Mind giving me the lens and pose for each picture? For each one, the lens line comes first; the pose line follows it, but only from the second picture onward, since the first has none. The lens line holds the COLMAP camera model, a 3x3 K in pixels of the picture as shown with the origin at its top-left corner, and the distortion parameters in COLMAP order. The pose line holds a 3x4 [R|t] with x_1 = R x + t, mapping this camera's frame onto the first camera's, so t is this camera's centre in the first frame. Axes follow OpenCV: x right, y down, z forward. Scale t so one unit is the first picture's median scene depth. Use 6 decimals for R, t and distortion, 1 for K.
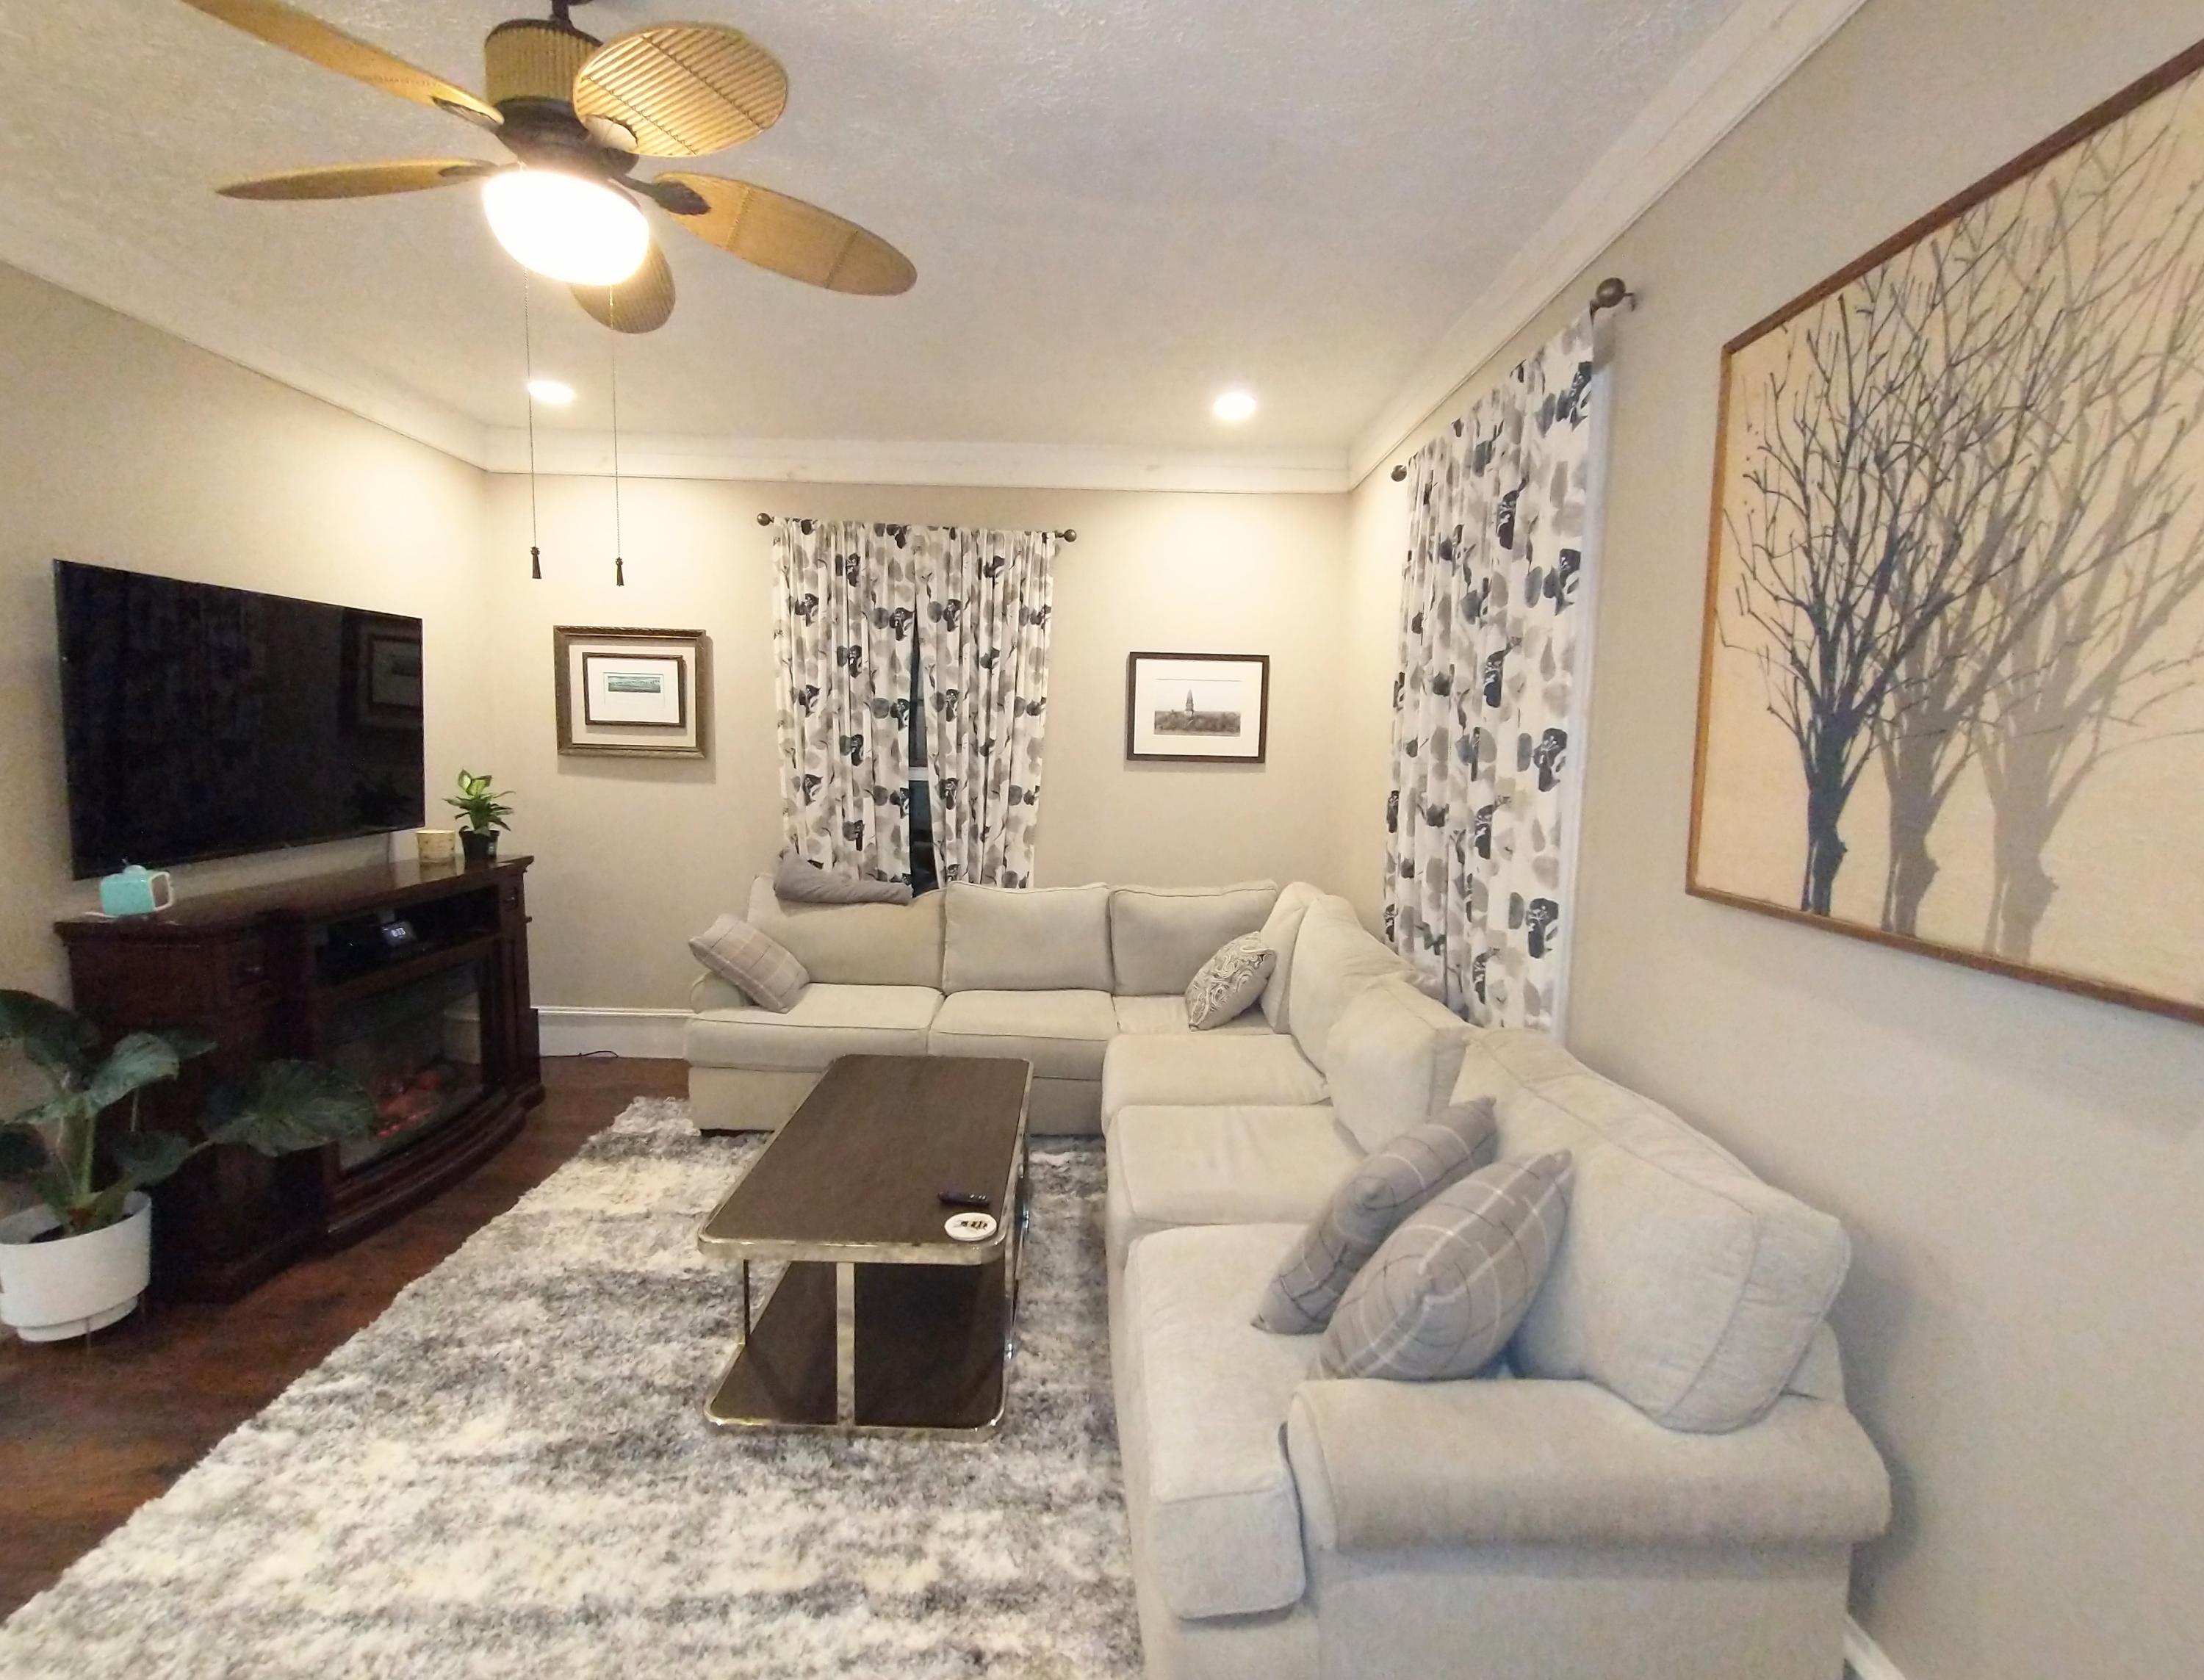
lens RADIAL K [[1027.5, 0, 1097.2], [0, 1027.5, 845.7], [0, 0, 1]] dist [0.001848, 0.000976]
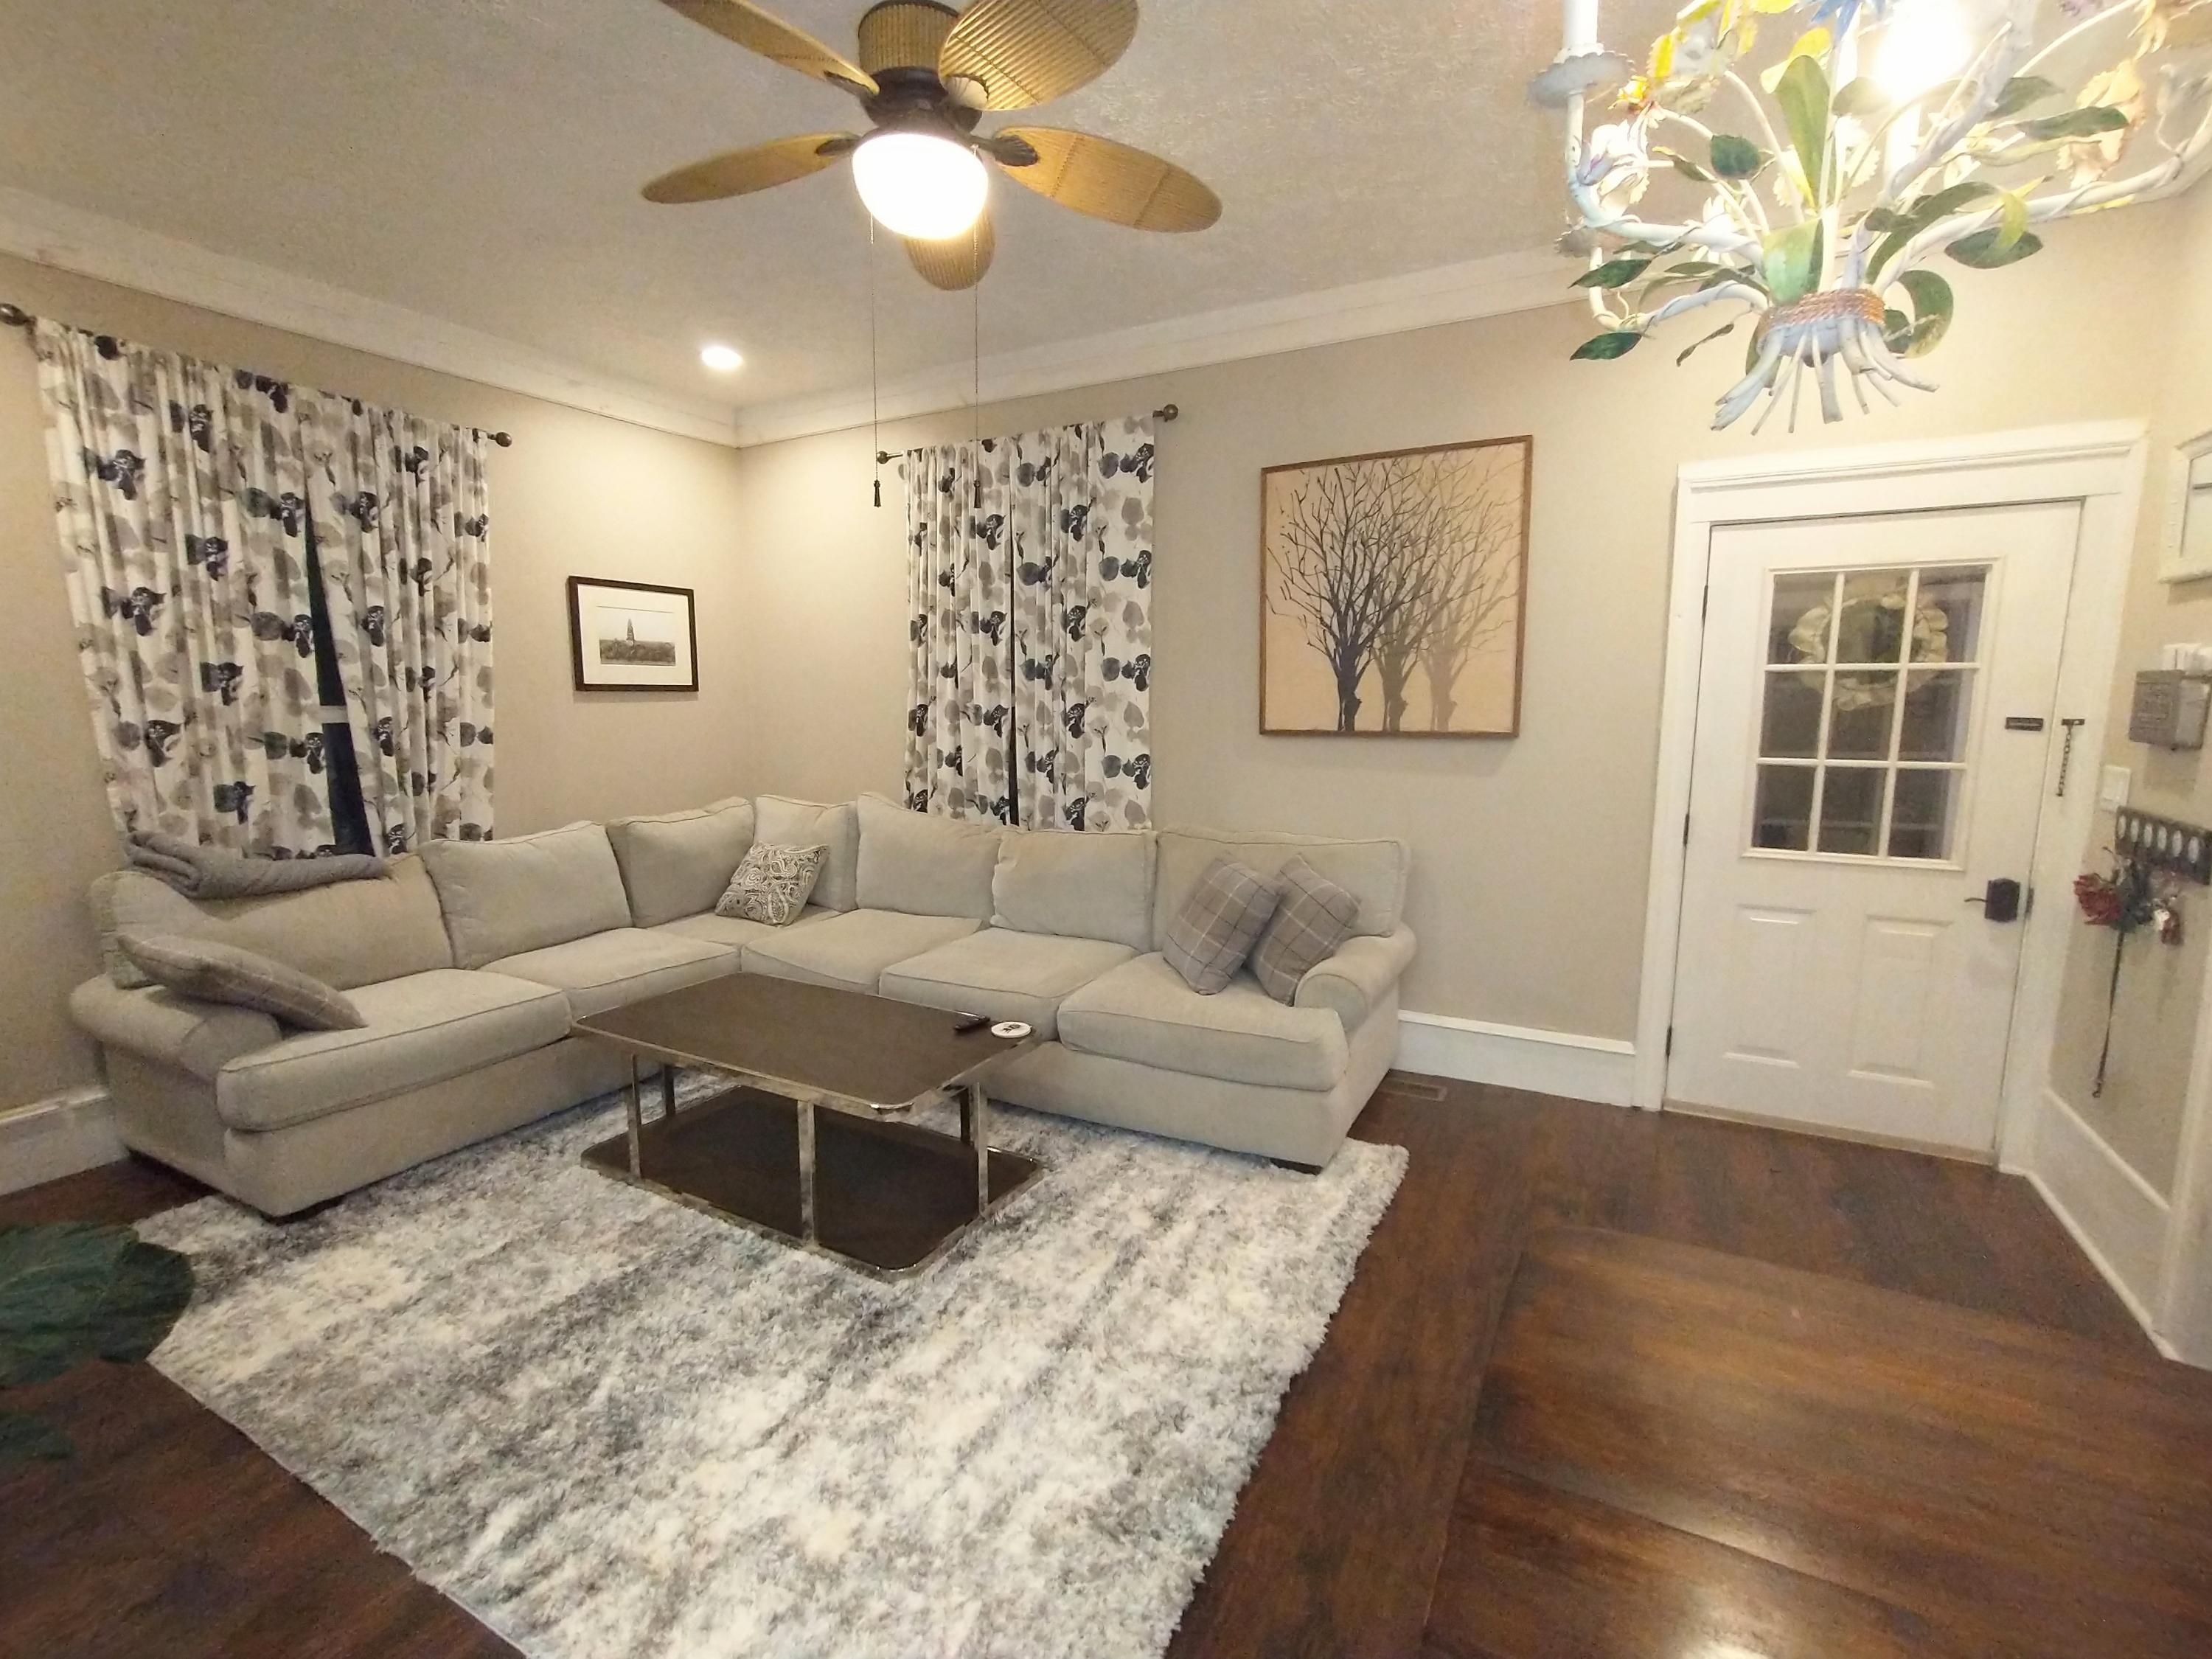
lens RADIAL K [[1007.1, 0, 1103.3], [0, 1007.1, 826.1], [0, 0, 1]] dist [0.000903, 0.001897]
pose [[0.475685, -0.136006, 0.869038, -0.668724], [0.103723, 0.989754, 0.098123, -0.000779], [-0.873479, 0.043464, 0.484918, 0.151930]]
